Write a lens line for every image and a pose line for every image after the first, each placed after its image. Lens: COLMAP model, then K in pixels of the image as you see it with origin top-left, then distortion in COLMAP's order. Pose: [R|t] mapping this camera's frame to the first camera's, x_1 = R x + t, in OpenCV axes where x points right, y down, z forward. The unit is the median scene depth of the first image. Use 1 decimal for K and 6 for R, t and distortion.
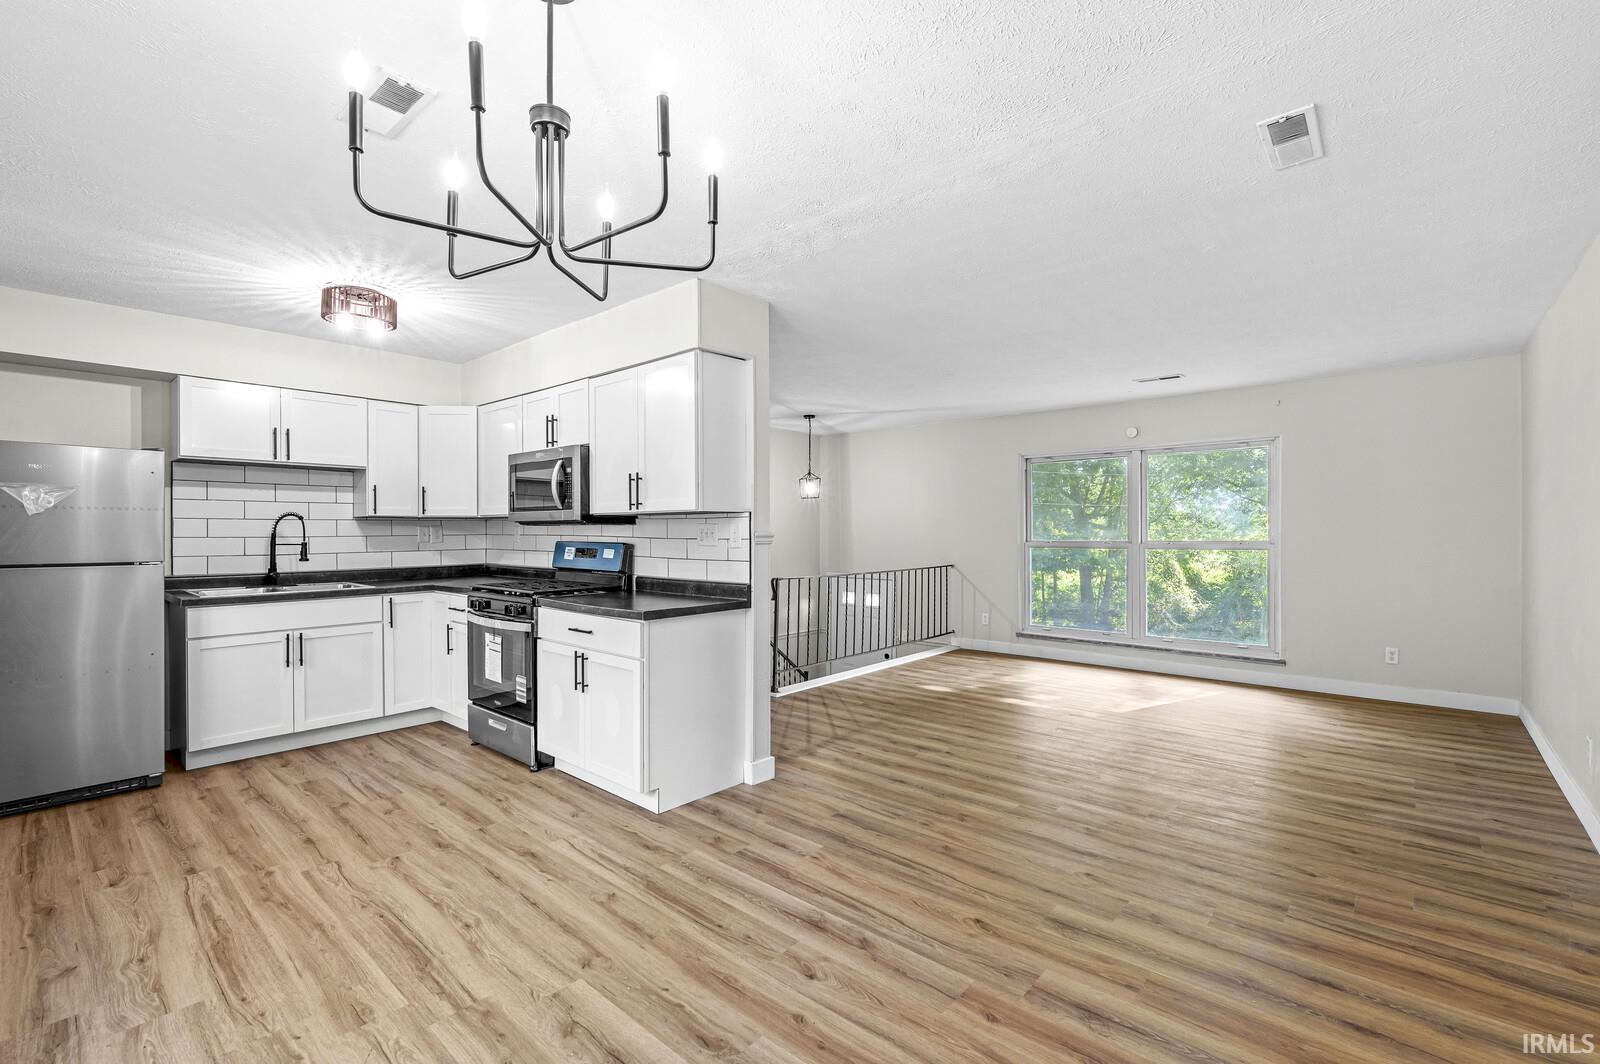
lens RADIAL K [[693.7, 0, 815.8], [0, 693.7, 531.0], [0, 0, 1]] dist [0.001448, -0.000847]
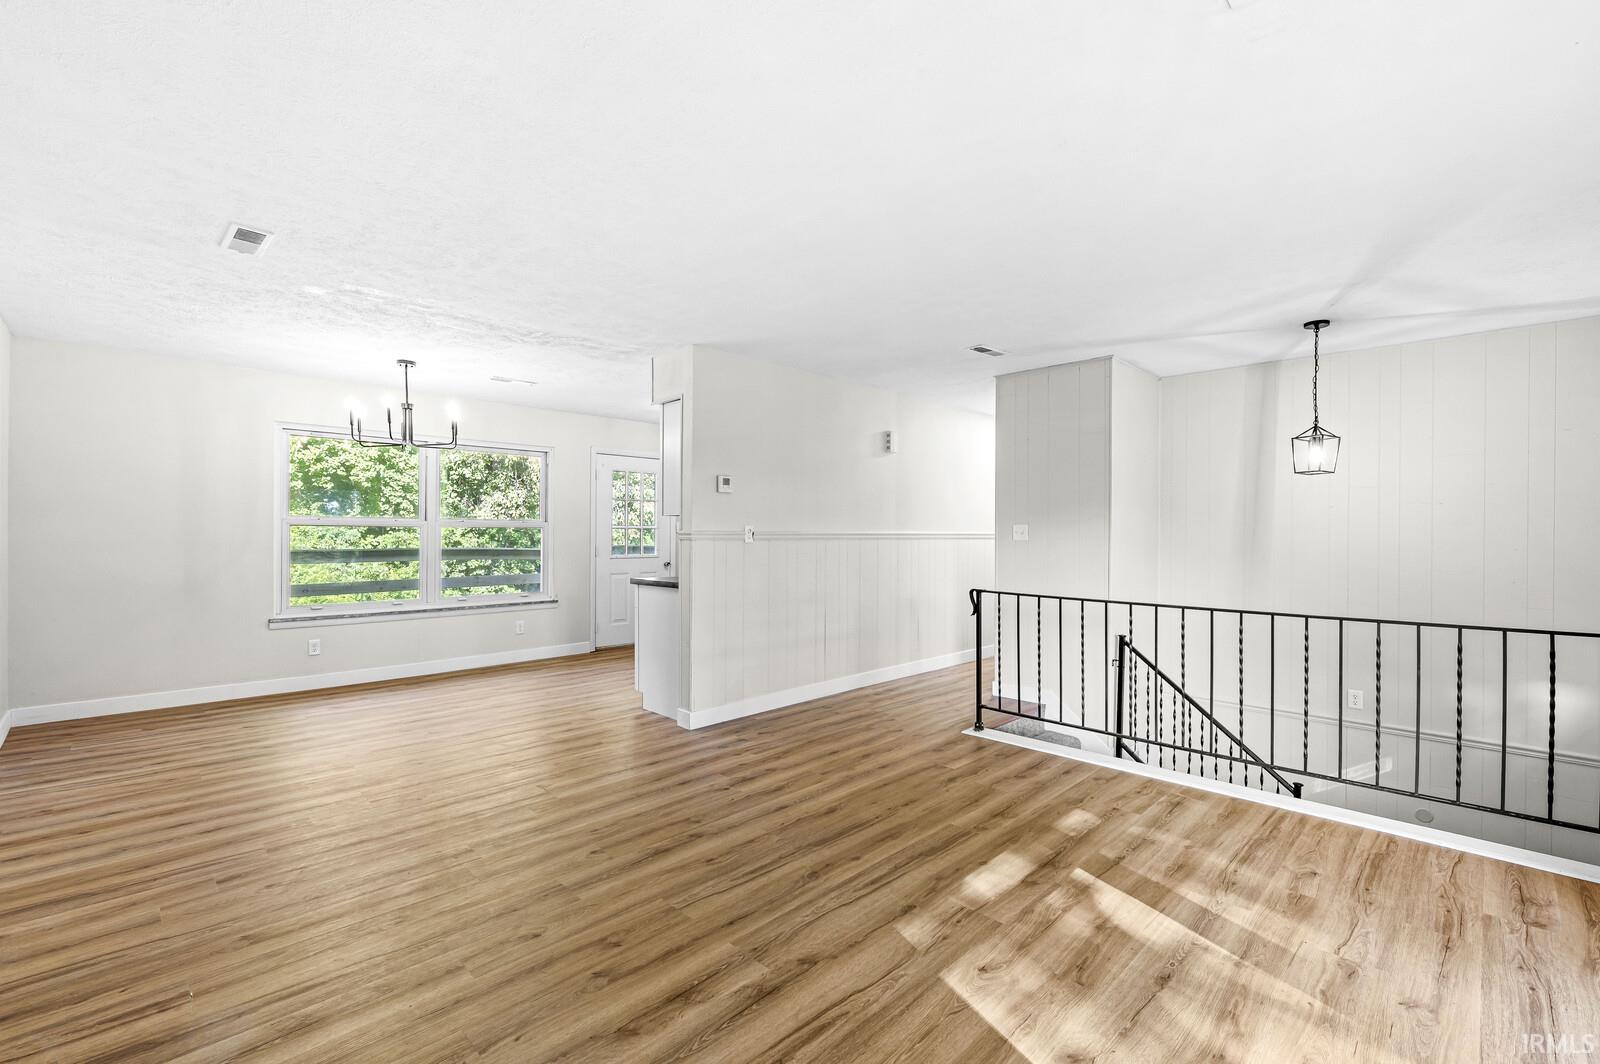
lens RADIAL K [[693.7, 0, 799.6], [0, 693.7, 537.3], [0, 0, 1]] dist [0.001448, -0.000847]
pose [[-0.072664, 0.008943, -0.997316, 0.879634], [-0.005359, 0.999942, 0.009357, 0.000647], [0.997342, 0.006024, -0.072612, 0.979416]]
